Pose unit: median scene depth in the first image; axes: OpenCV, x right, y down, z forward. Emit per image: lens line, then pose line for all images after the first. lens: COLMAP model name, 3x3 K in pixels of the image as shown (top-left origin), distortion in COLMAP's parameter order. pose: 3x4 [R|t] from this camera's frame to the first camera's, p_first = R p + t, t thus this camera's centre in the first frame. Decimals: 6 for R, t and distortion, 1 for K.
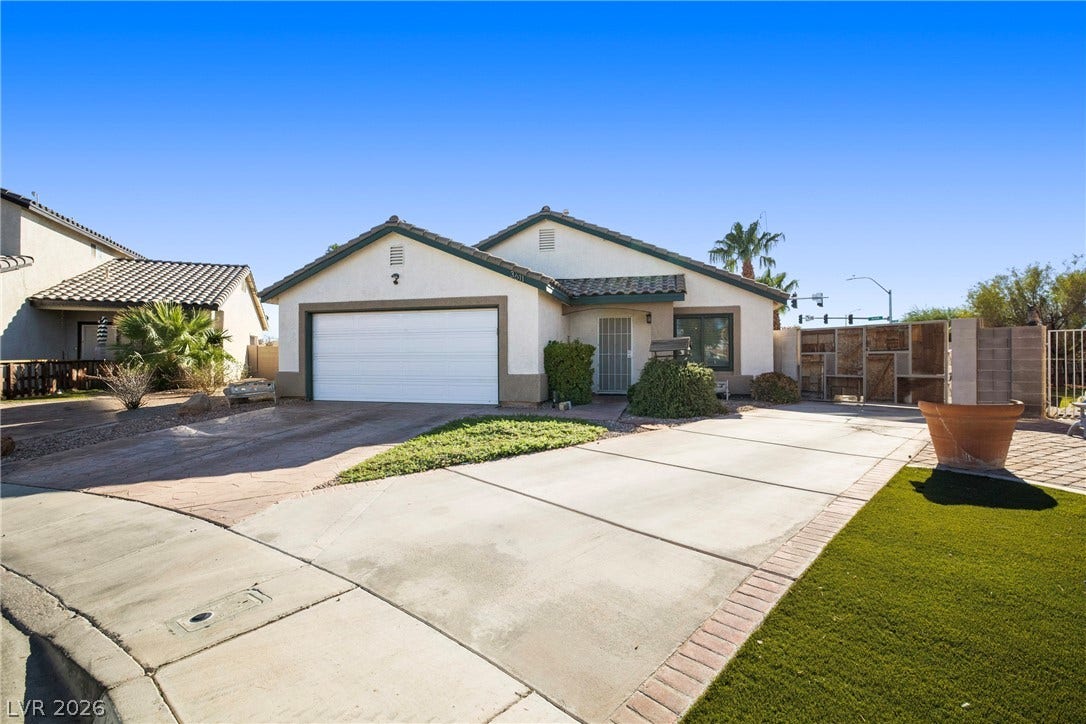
lens RADIAL K [[468.6, 0, 542.8], [0, 468.6, 356.8], [0, 0, 1]] dist [-0.048019, 0.018553]
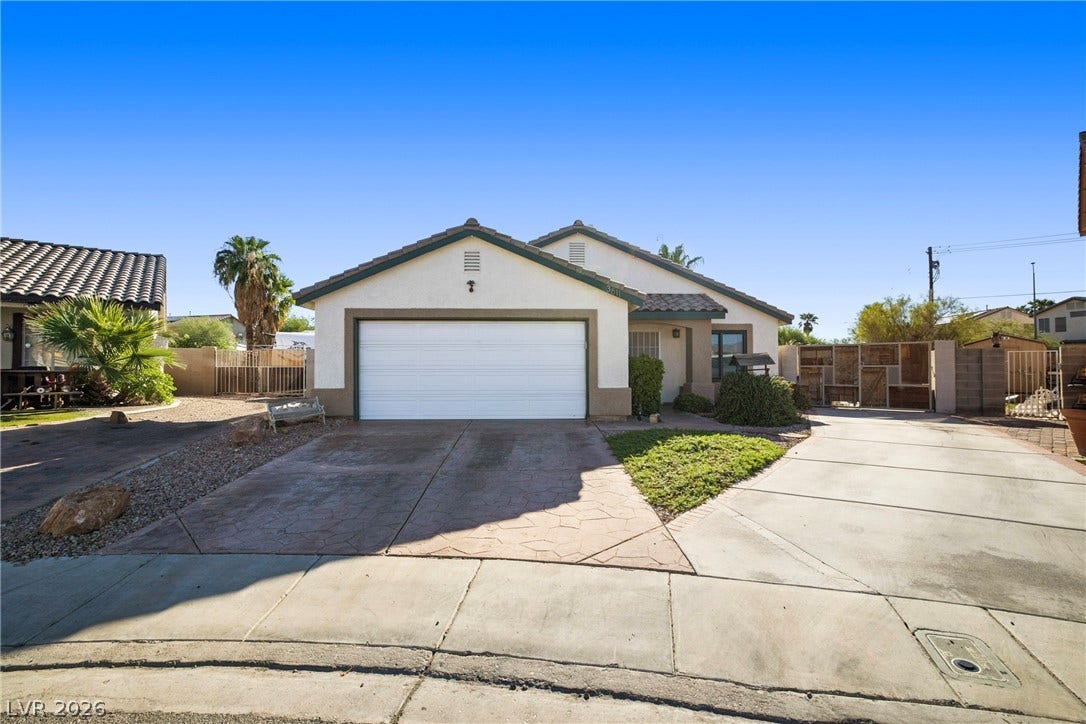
lens RADIAL K [[461.5, 0, 541.3], [0, 461.5, 361.6], [0, 0, 1]] dist [-0.046622, 0.015747]
pose [[0.962104, 0.003822, 0.272656, -0.432663], [-0.002584, 0.999985, -0.004898, -0.012918], [-0.272670, 0.004007, 0.962099, 0.080083]]
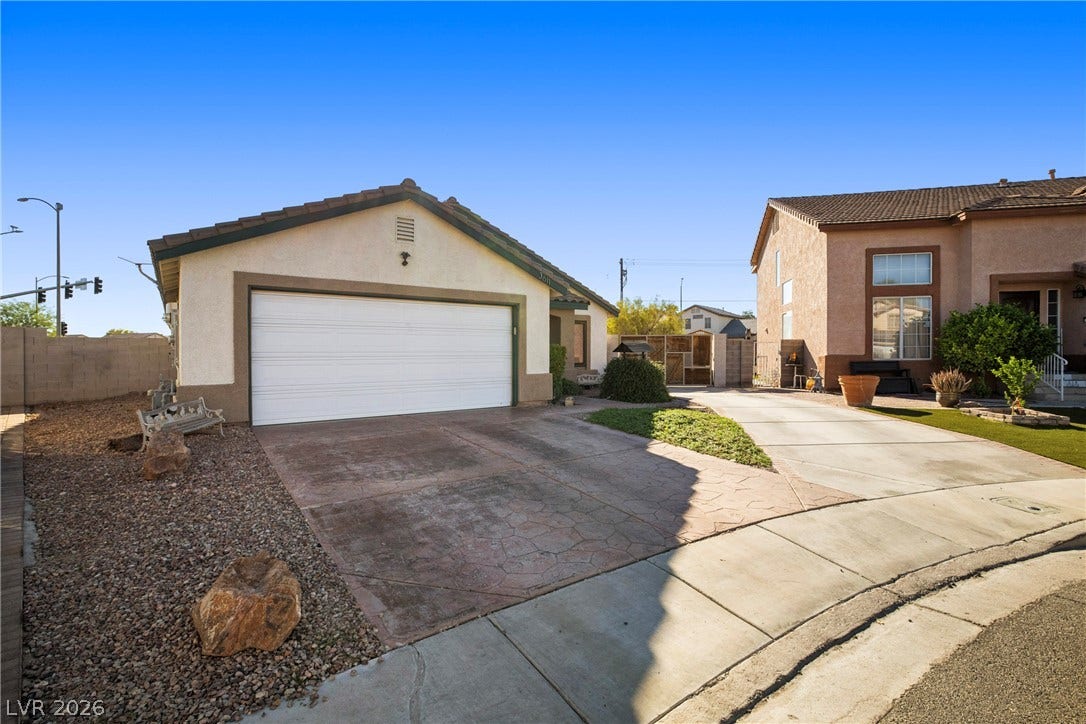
lens RADIAL K [[480.4, 0, 529.5], [0, 480.4, 358.5], [0, 0, 1]] dist [-0.037630, 0.012300]
pose [[0.646900, -0.007921, 0.762534, -0.803347], [-0.002322, 0.999921, 0.012356, -0.008402], [-0.762571, -0.009763, 0.646831, 0.312077]]
